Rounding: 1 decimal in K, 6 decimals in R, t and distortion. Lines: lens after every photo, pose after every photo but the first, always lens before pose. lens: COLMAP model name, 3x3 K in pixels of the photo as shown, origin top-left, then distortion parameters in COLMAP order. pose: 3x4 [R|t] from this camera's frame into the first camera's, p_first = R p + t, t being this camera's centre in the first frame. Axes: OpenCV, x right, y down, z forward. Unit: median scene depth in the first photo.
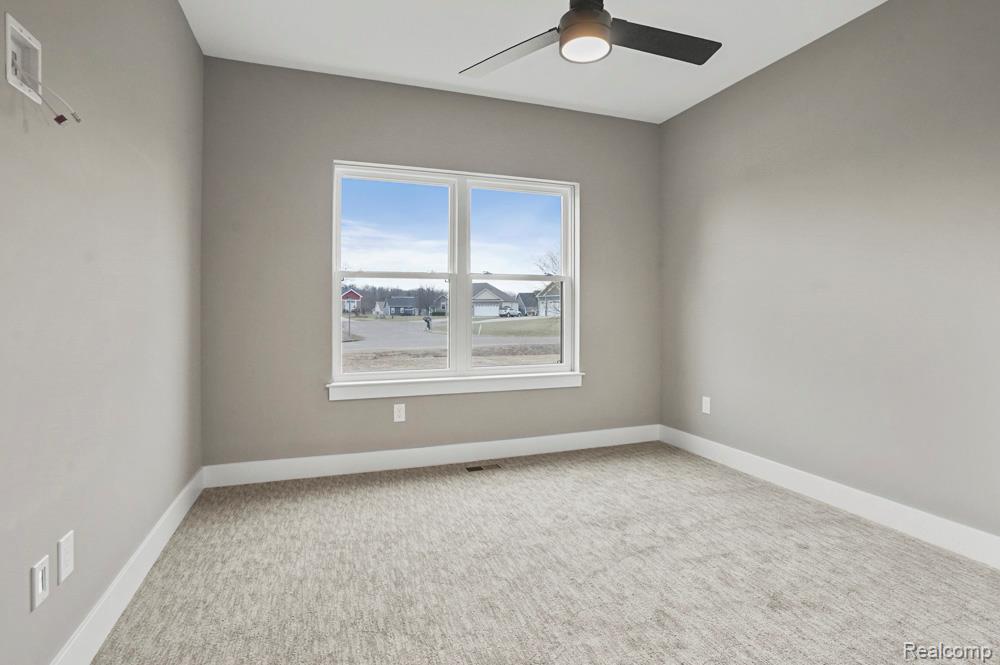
lens RADIAL K [[480.9, 0, 511.0], [0, 480.9, 306.8], [0, 0, 1]] dist [-0.000531, 0.000140]
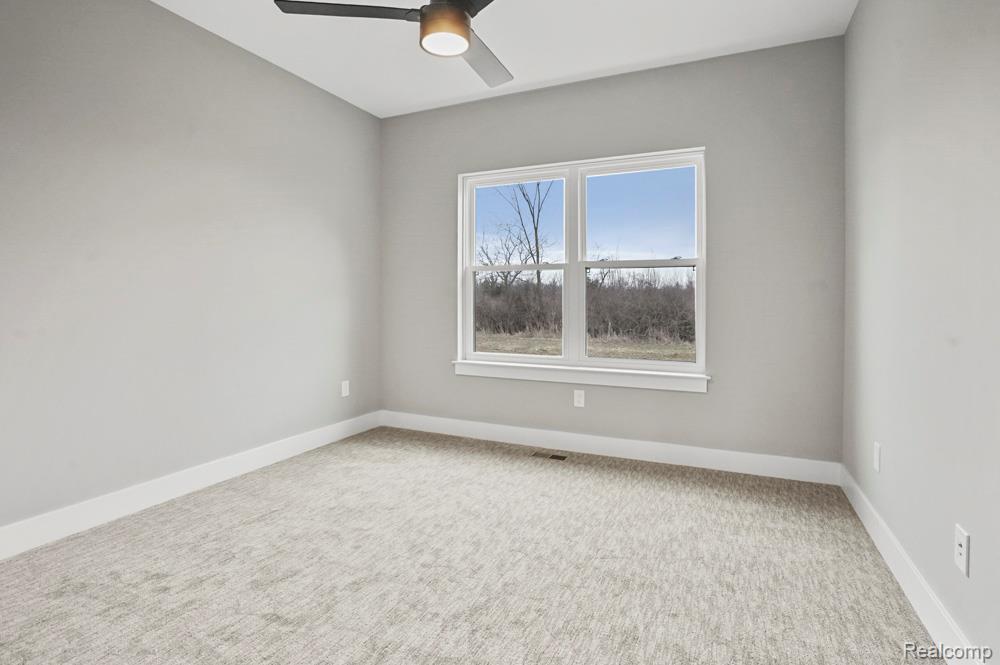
lens RADIAL K [[480.9, 0, 511.0], [0, 480.9, 306.8], [0, 0, 1]] dist [-0.000531, 0.000140]
pose [[0.723183, 0.007236, -0.690618, 0.557426], [0.005961, 0.999842, 0.016718, 0.005205], [0.690630, -0.016207, 0.723026, 0.219373]]
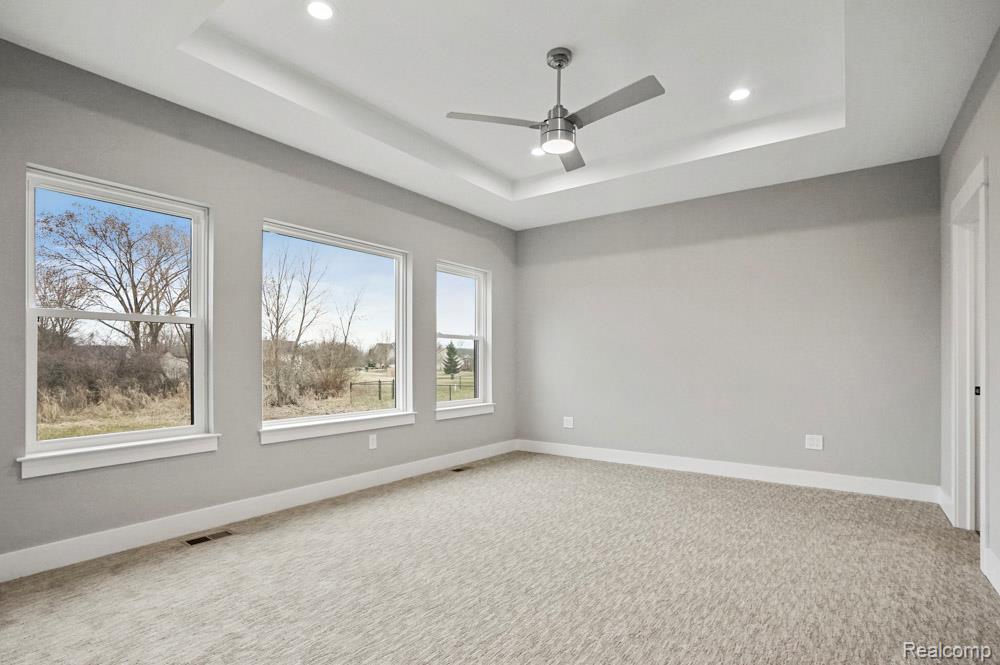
lens RADIAL K [[486.9, 0, 498.9], [0, 486.9, 357.9], [0, 0, 1]] dist [0.000451, 0.000318]
pose [[0.831801, -0.000982, 0.555073, -0.175360], [-0.001946, 0.999987, 0.004684, -0.001454], [-0.555070, -0.004976, 0.831789, -0.061019]]
